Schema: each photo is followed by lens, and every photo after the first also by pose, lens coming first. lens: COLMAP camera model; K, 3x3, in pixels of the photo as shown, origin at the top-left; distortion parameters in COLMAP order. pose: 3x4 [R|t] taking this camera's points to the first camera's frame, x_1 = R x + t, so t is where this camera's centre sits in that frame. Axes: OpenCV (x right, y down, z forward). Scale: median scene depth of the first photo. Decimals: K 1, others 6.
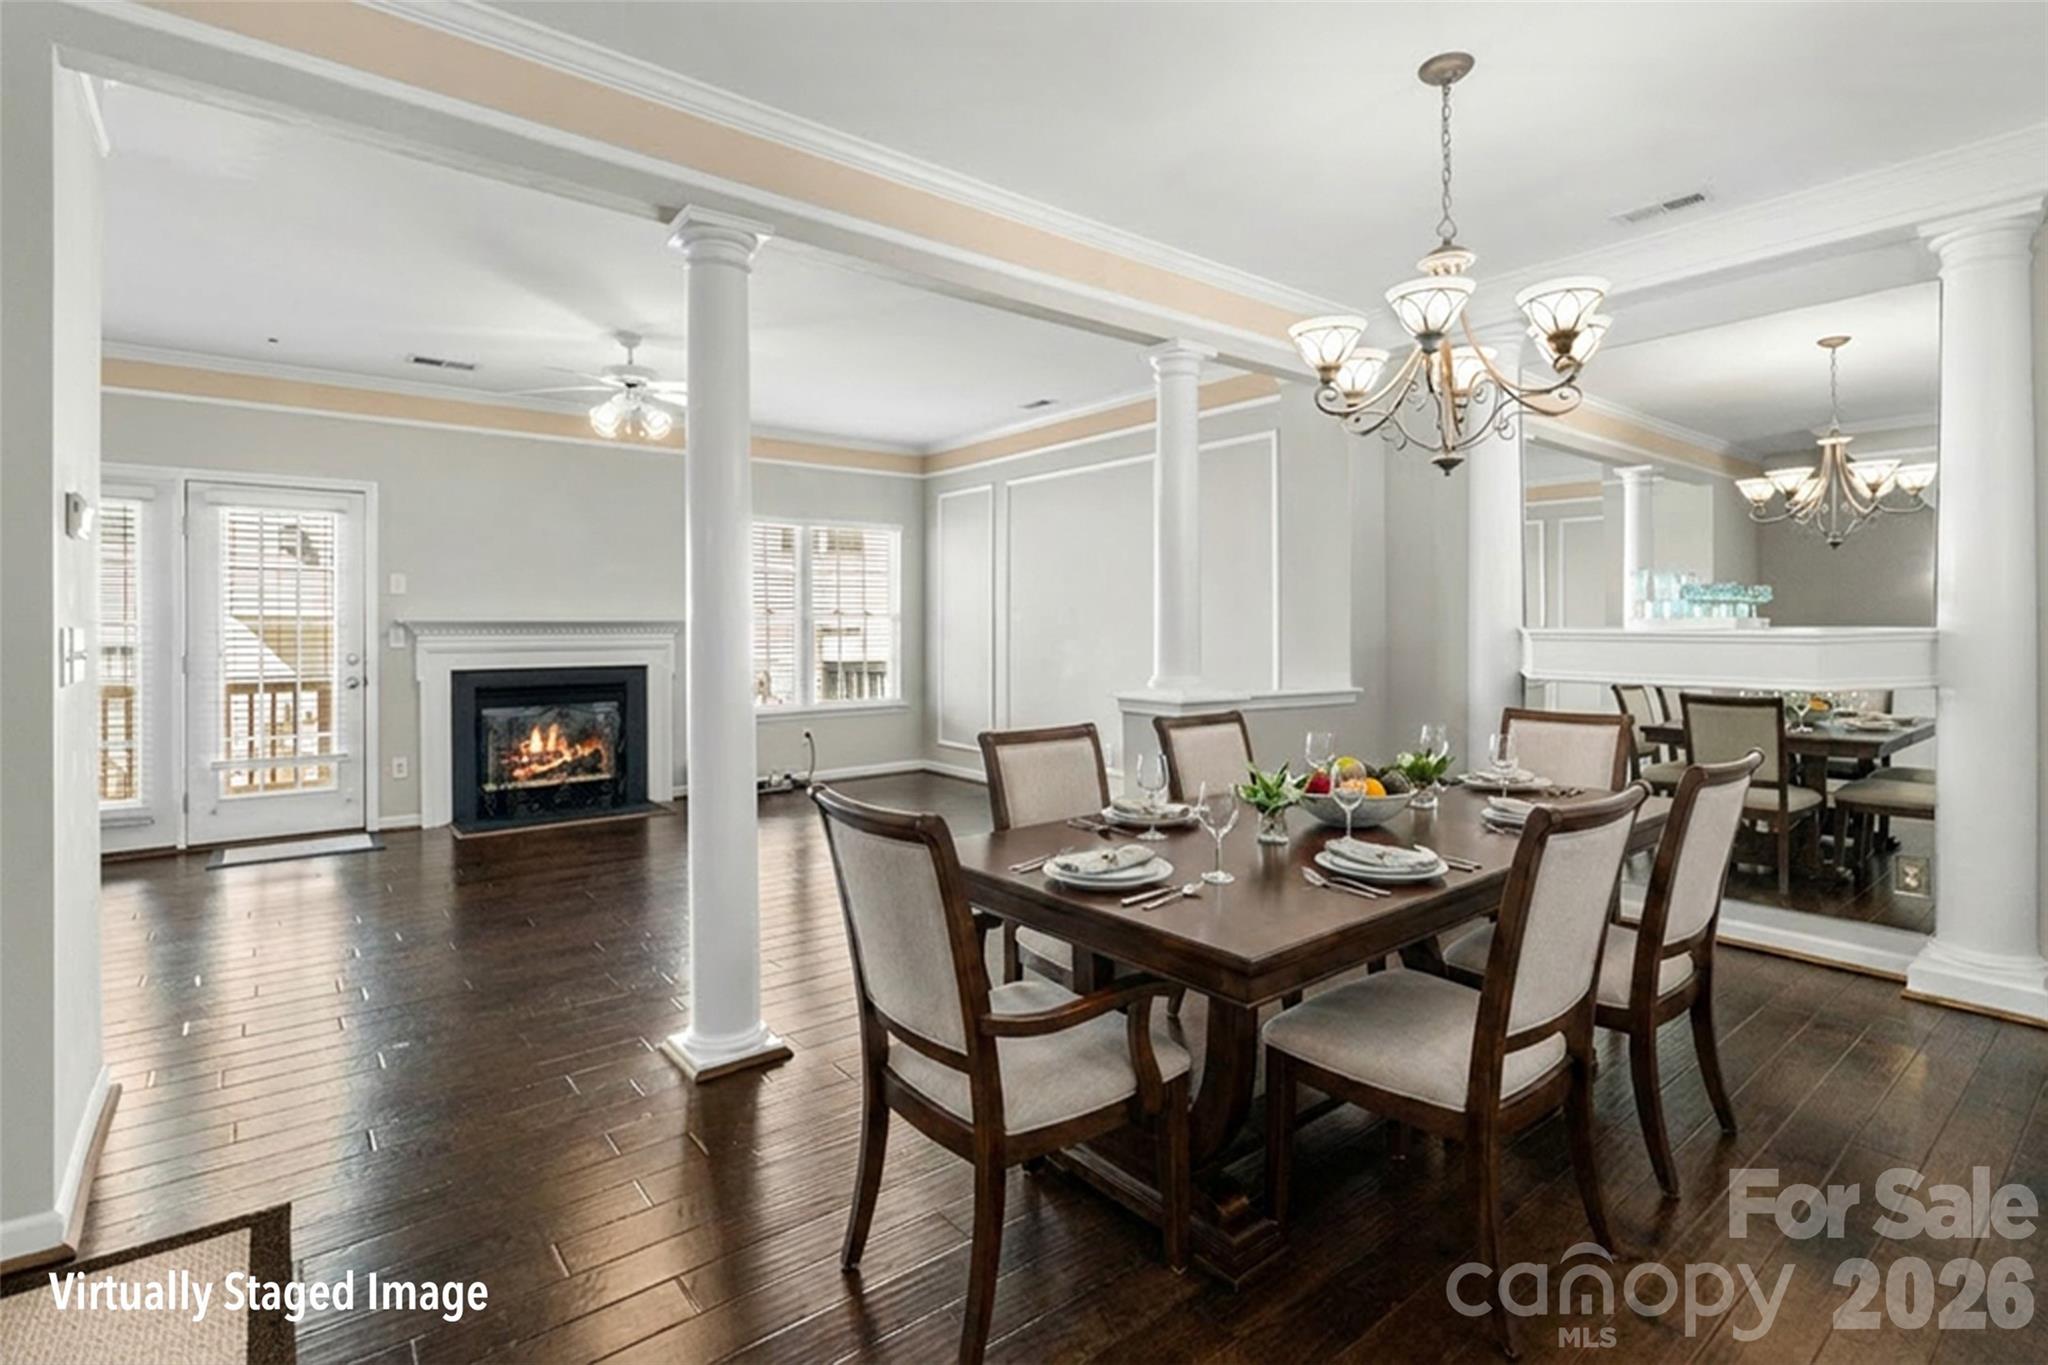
lens RADIAL K [[962.6, 0, 1034.1], [0, 962.6, 627.6], [0, 0, 1]] dist [0.000656, -0.000126]
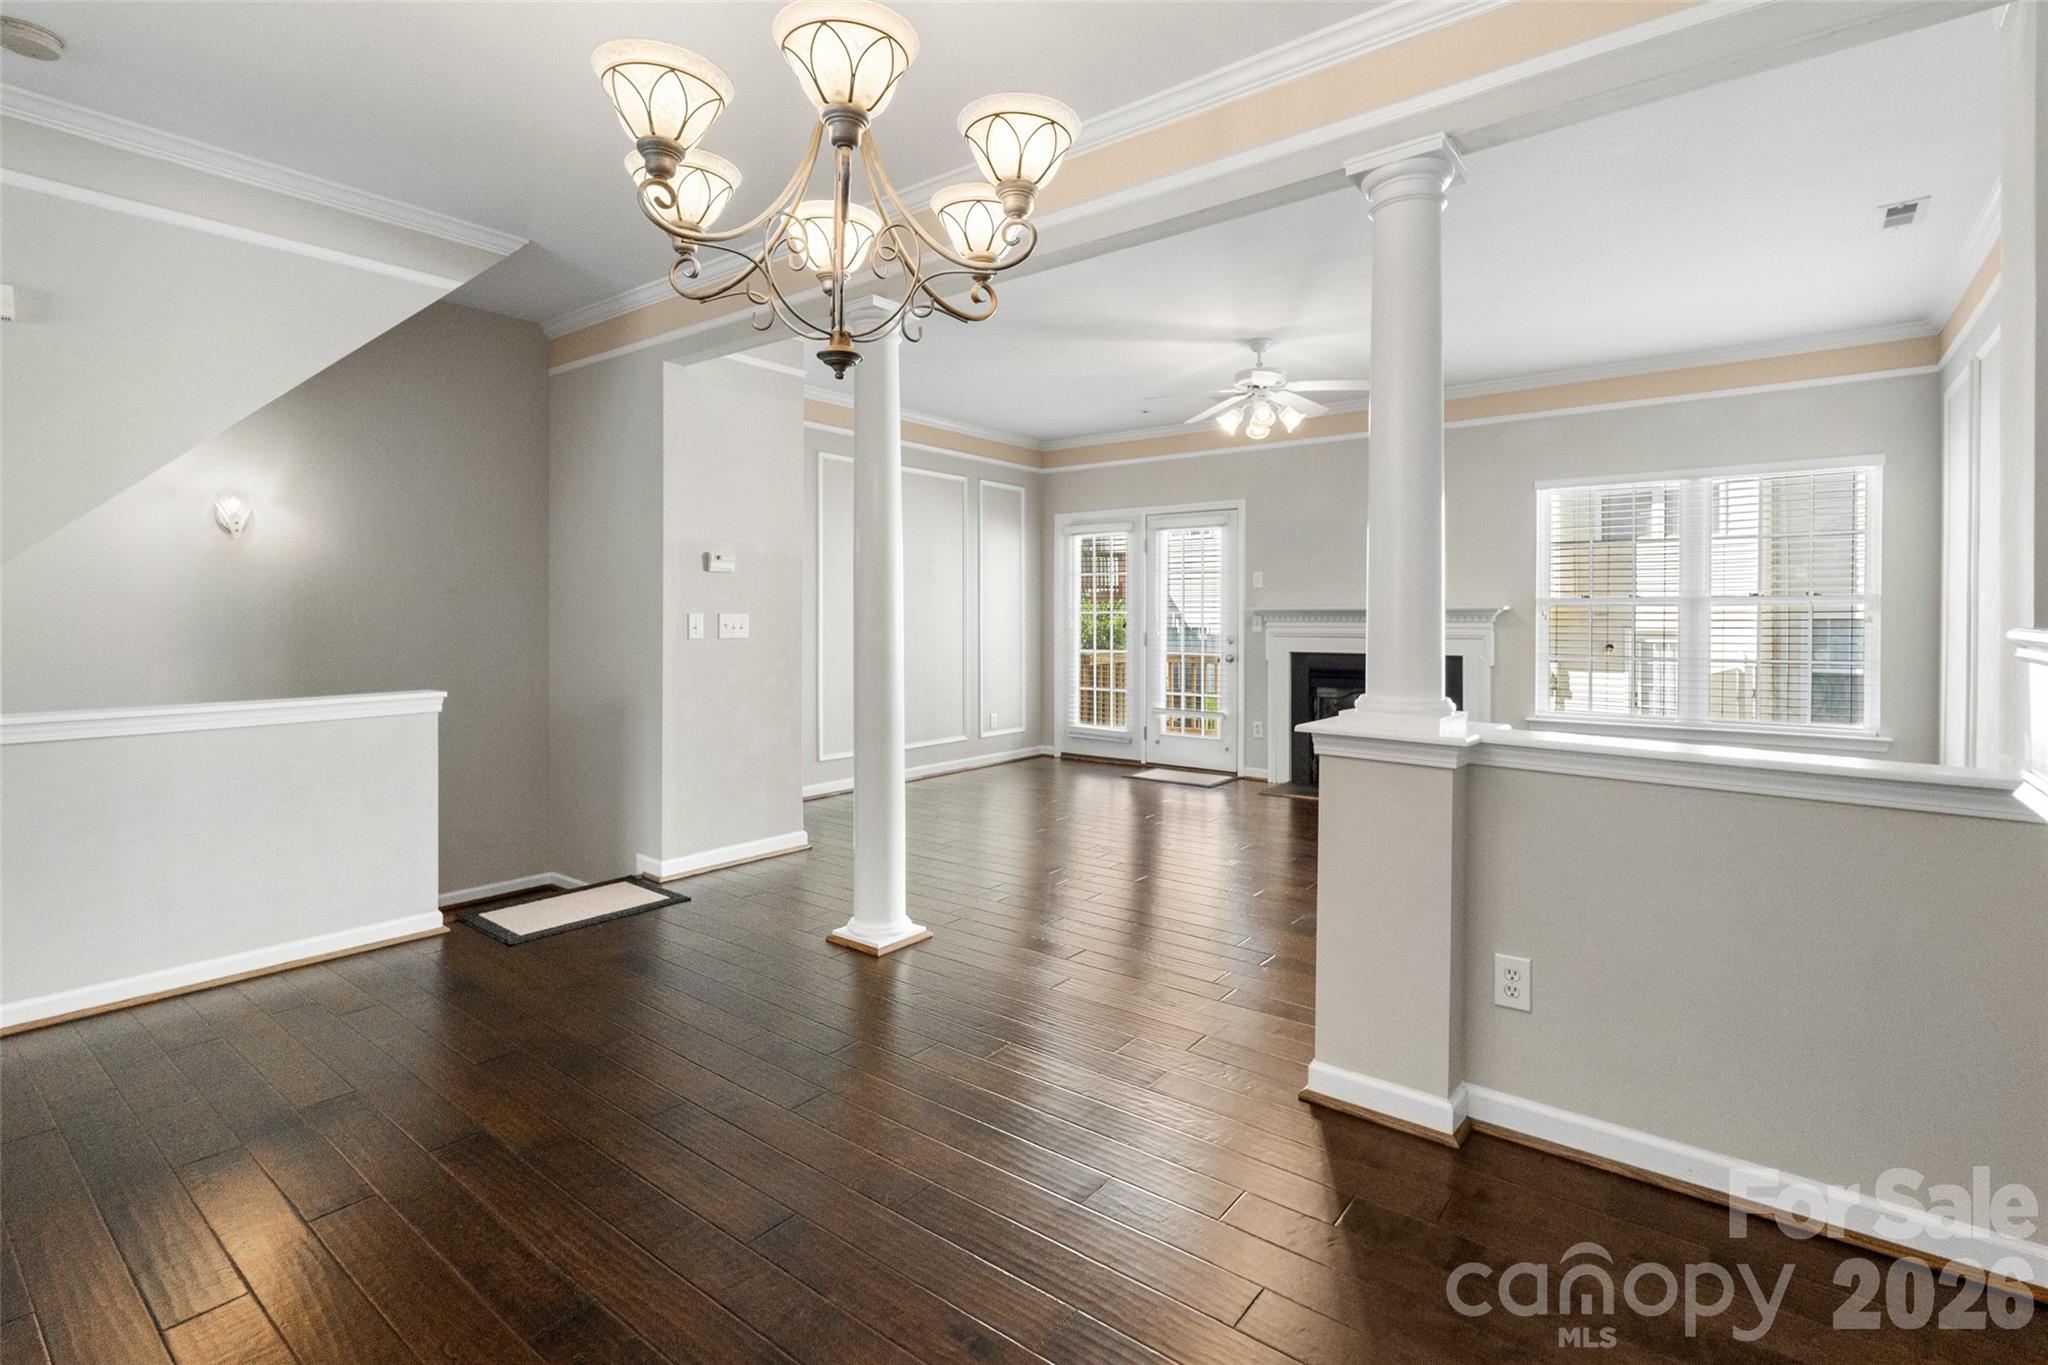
lens RADIAL K [[980.1, 0, 1032.5], [0, 980.1, 632.0], [0, 0, 1]] dist [-0.001409, 0.000253]
pose [[0.234586, 0.017638, -0.971935, 0.474197], [-0.003257, 0.999844, 0.017359, 0.000684], [0.972090, -0.000907, 0.234607, 0.413550]]
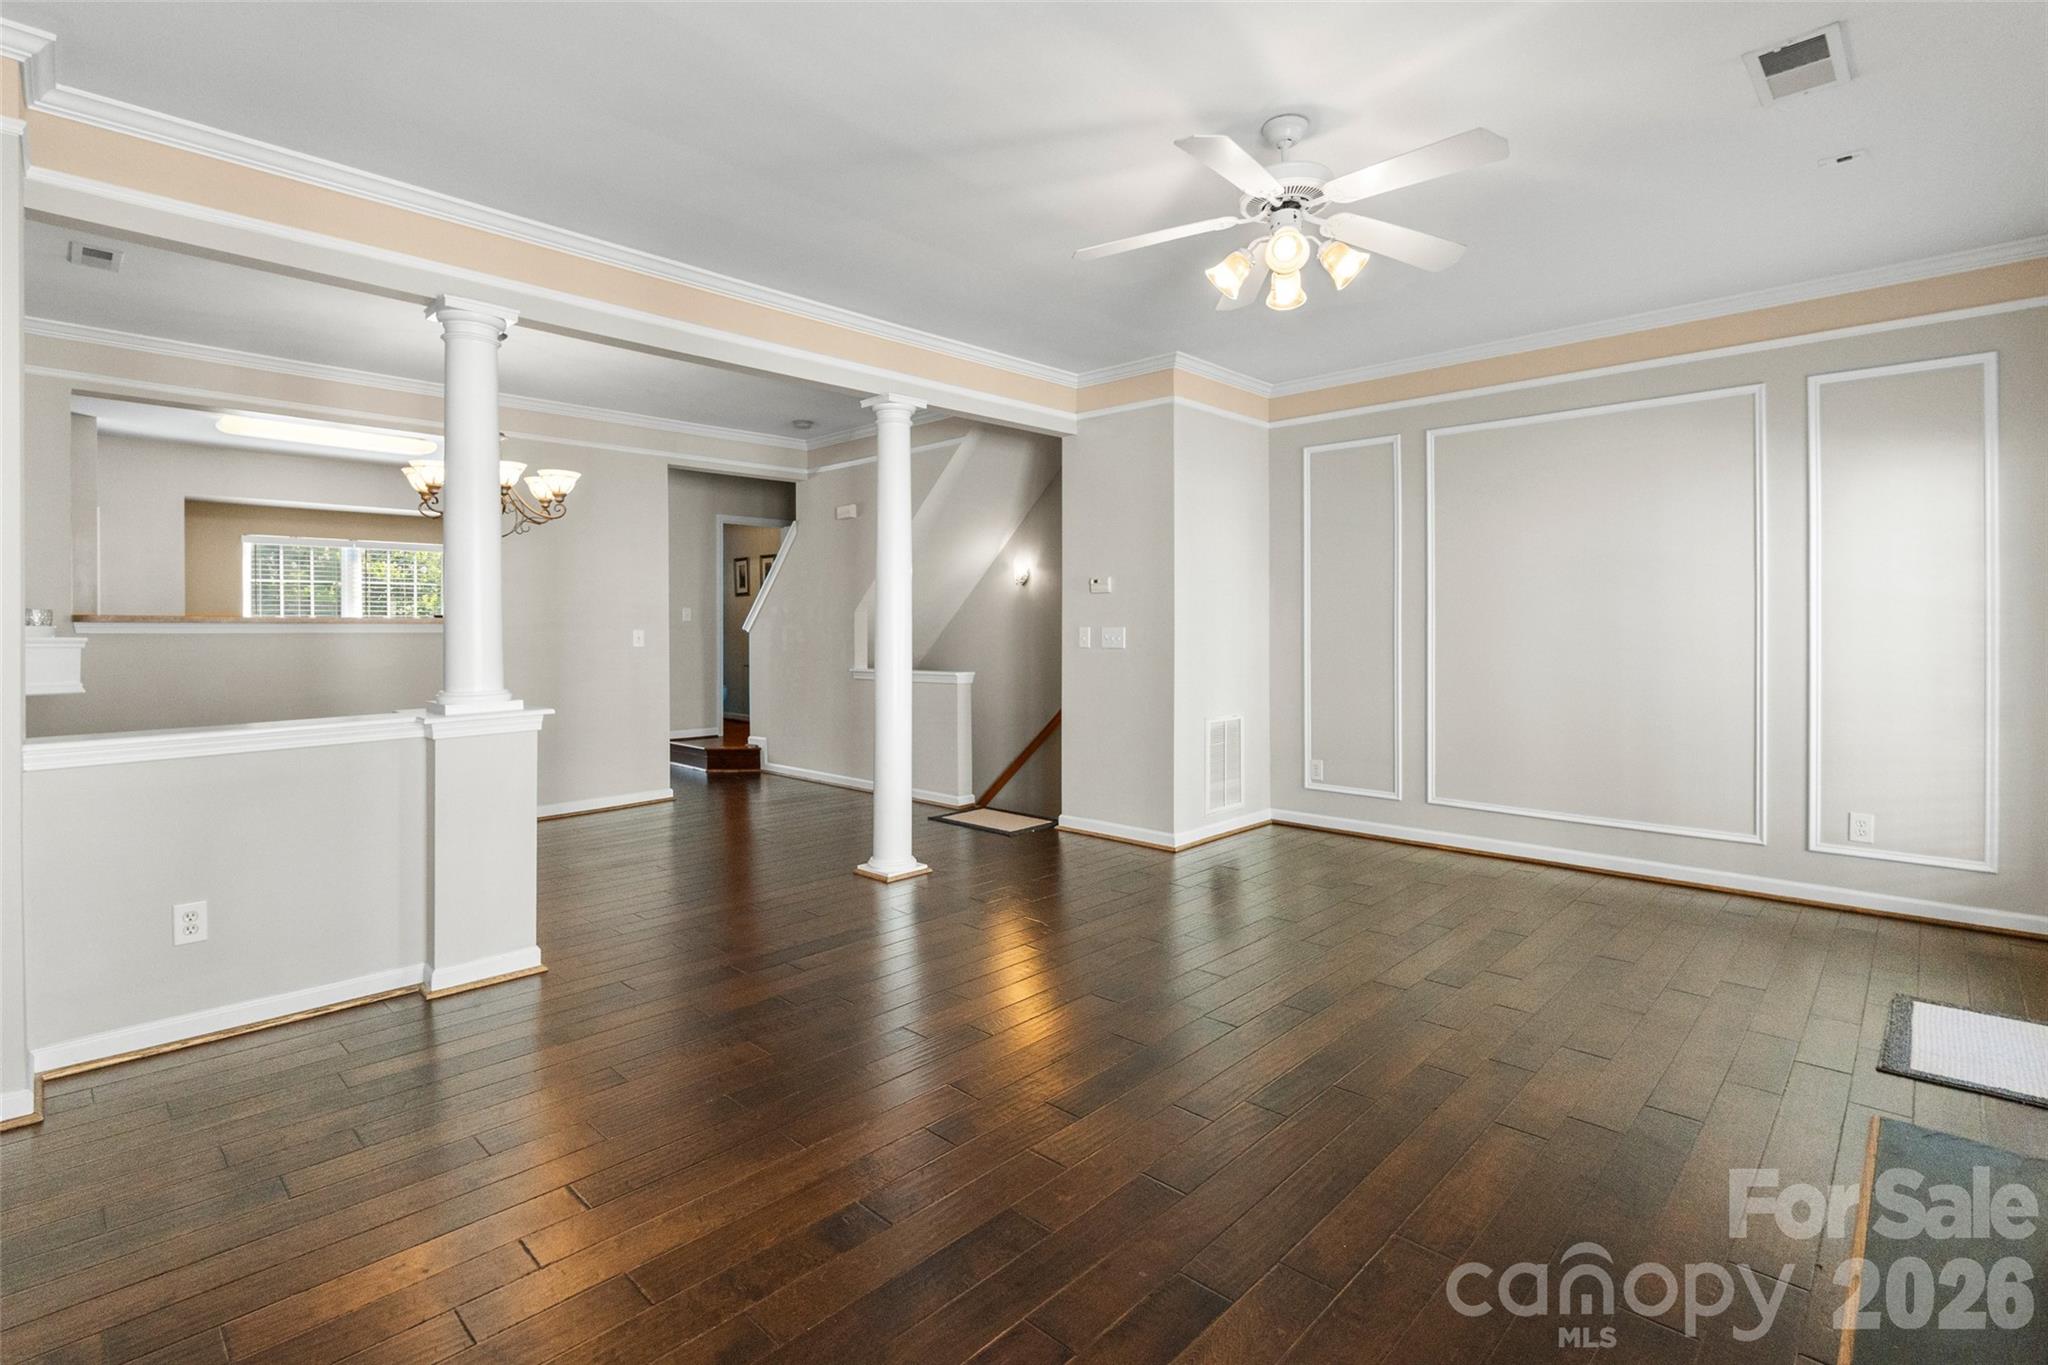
lens RADIAL K [[969.2, 0, 1018.5], [0, 969.2, 628.3], [0, 0, 1]] dist [-0.001923, -0.000277]
pose [[-0.992561, 0.005951, -0.121605, -0.155453], [0.005589, 0.999979, 0.003319, -0.002036], [0.121622, 0.002615, -0.992573, 1.280364]]
